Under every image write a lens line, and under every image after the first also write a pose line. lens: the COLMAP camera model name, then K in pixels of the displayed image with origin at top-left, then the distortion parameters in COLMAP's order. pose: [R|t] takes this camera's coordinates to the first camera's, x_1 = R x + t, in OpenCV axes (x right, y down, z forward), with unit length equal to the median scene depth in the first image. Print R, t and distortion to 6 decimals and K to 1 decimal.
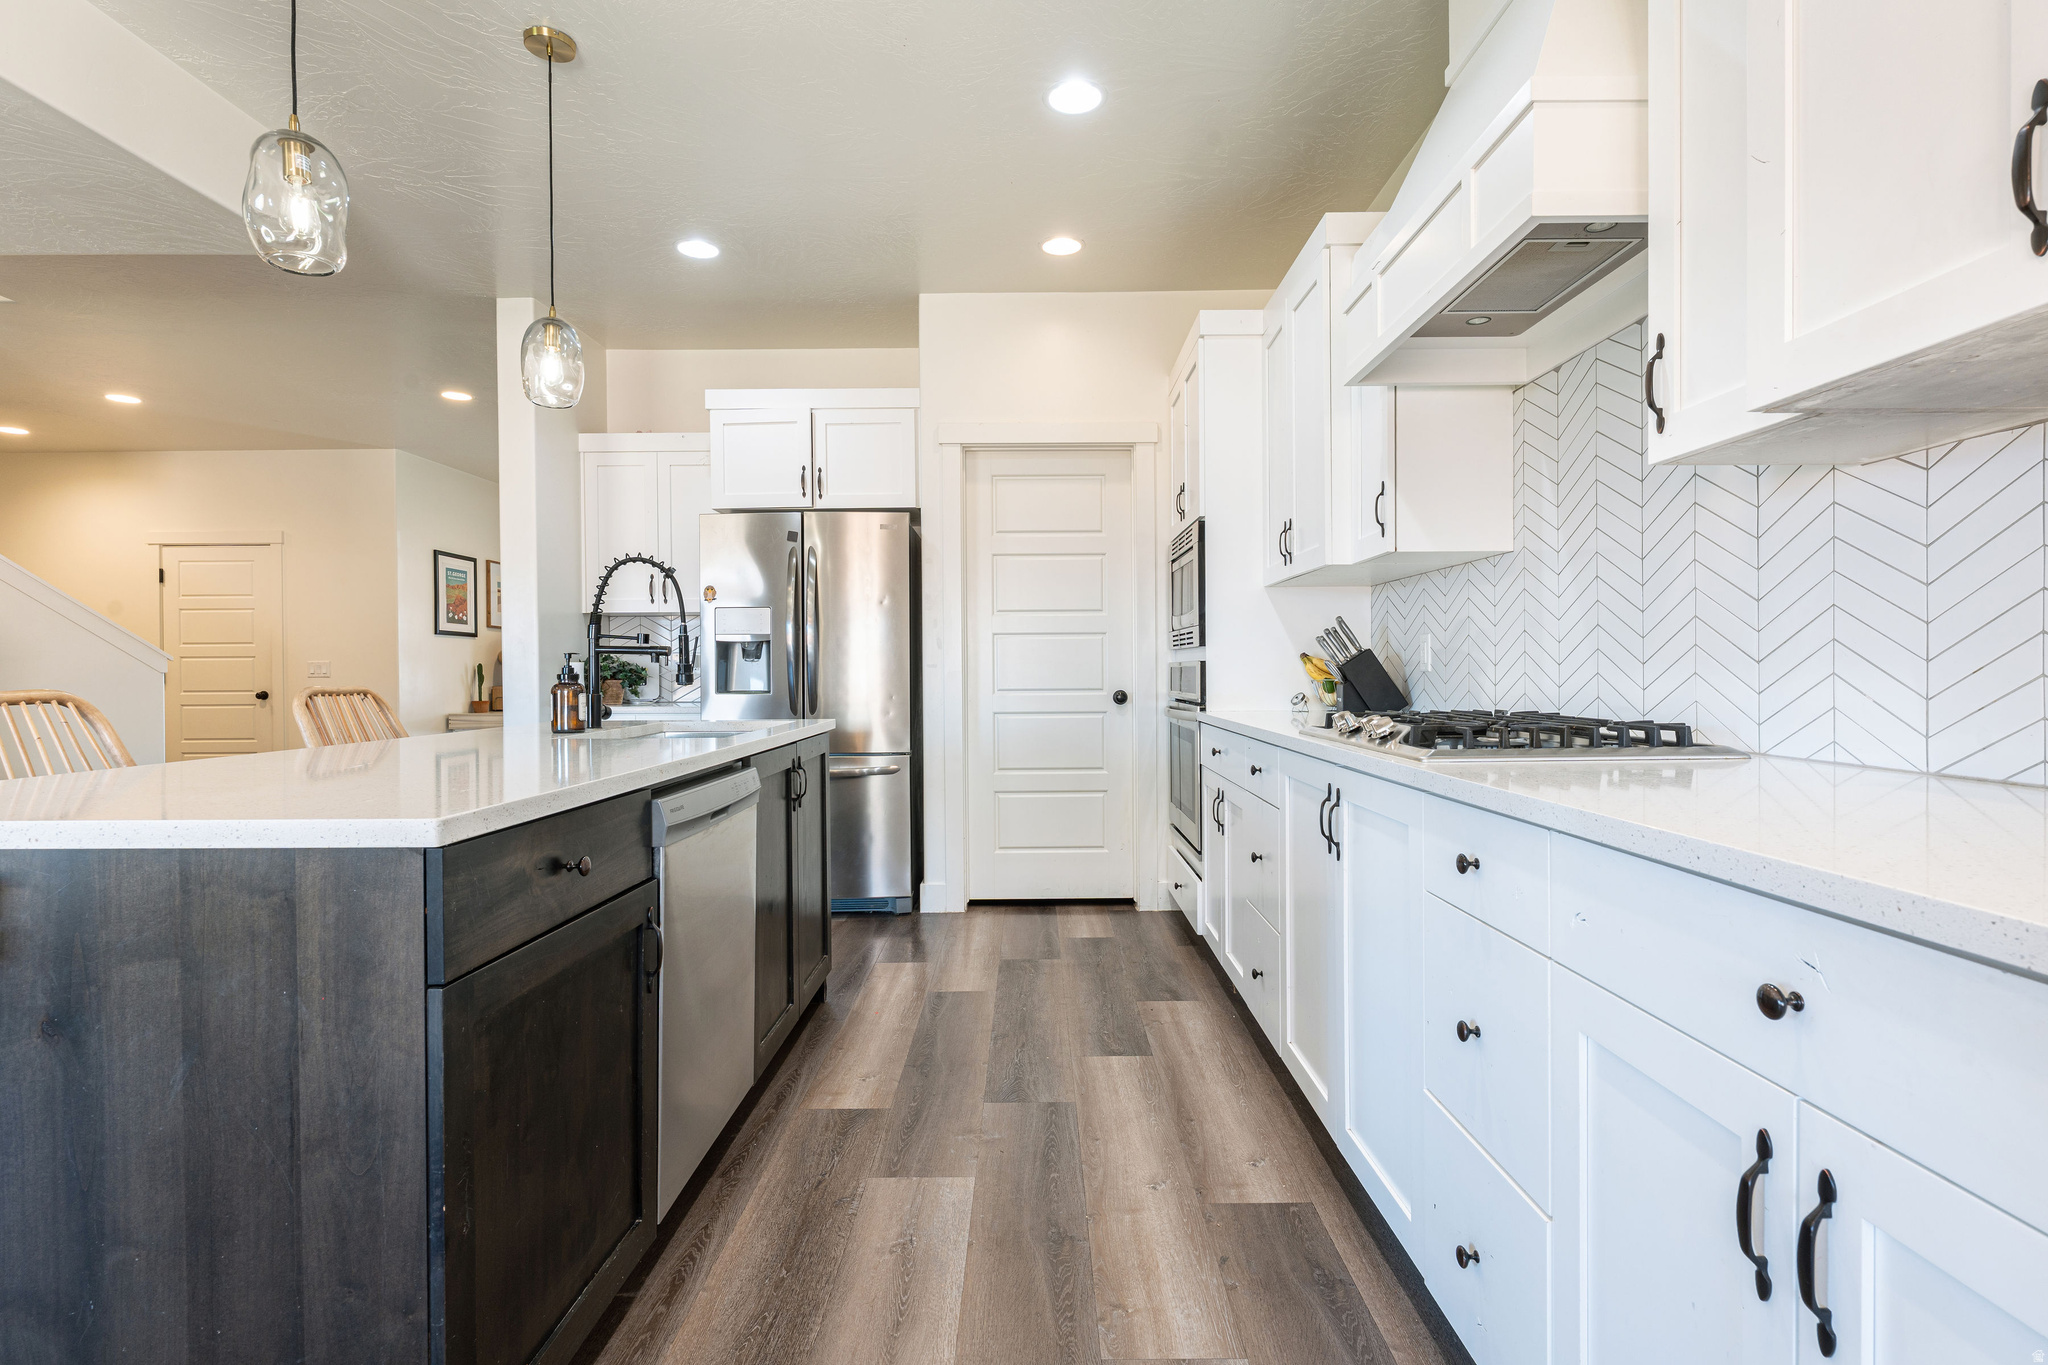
lens RADIAL K [[1009.9, 0, 1025.2], [0, 1009.9, 685.7], [0, 0, 1]] dist [-0.007386, -0.000805]
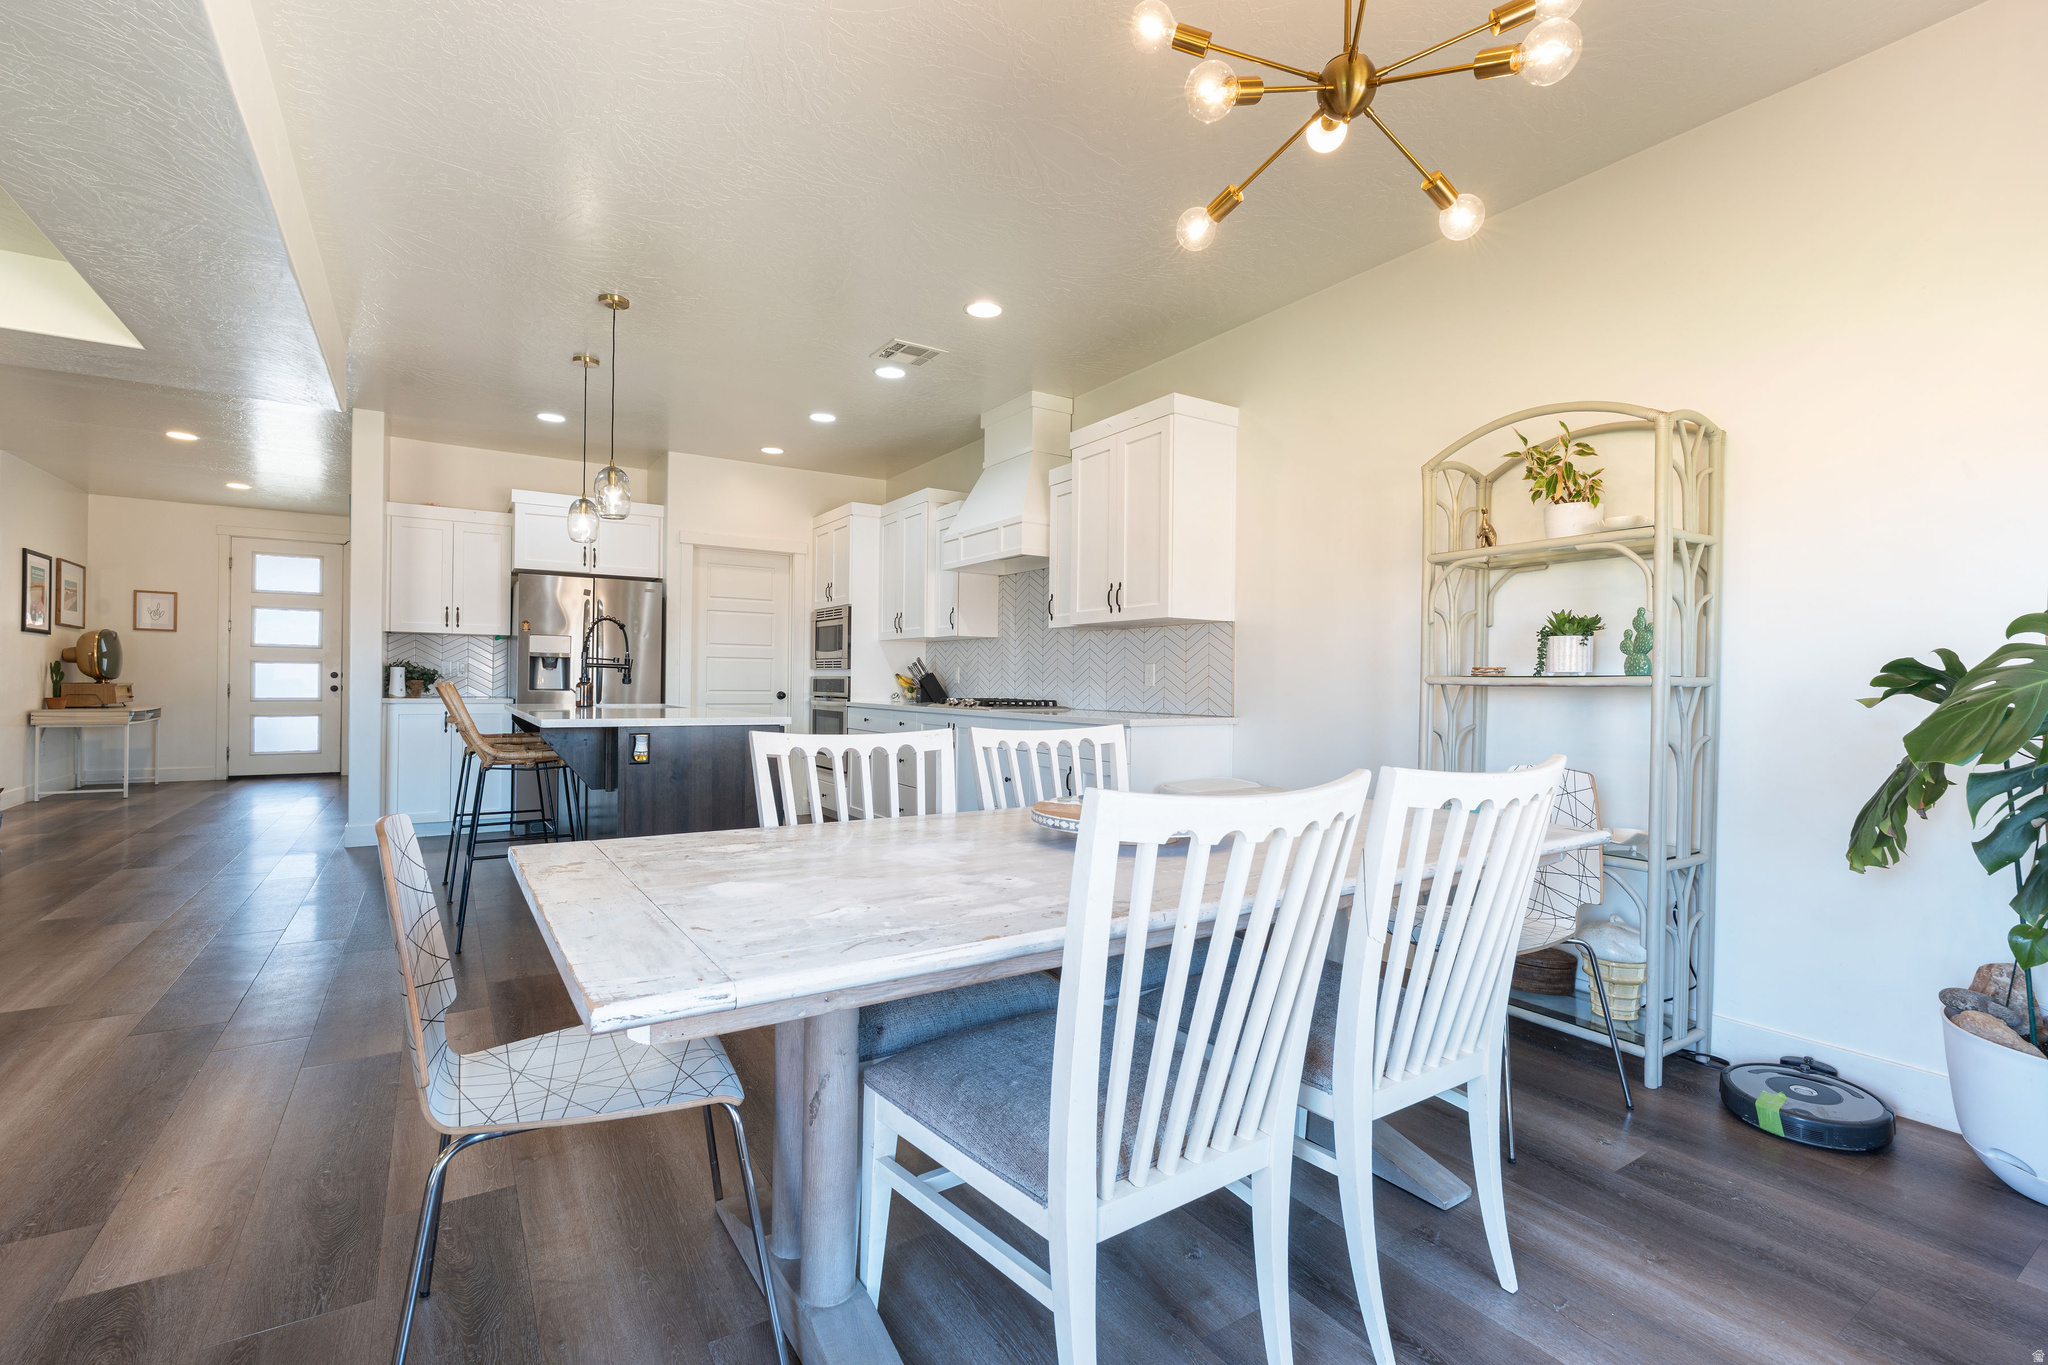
lens RADIAL K [[911.6, 0, 1028.6], [0, 911.6, 687.9], [0, 0, 1]] dist [-0.000104, -0.000030]
pose [[0.843813, 0.014729, 0.536436, -0.490089], [-0.010082, 0.999882, -0.011596, 0.015349], [-0.536543, 0.004377, 0.843861, -0.708123]]
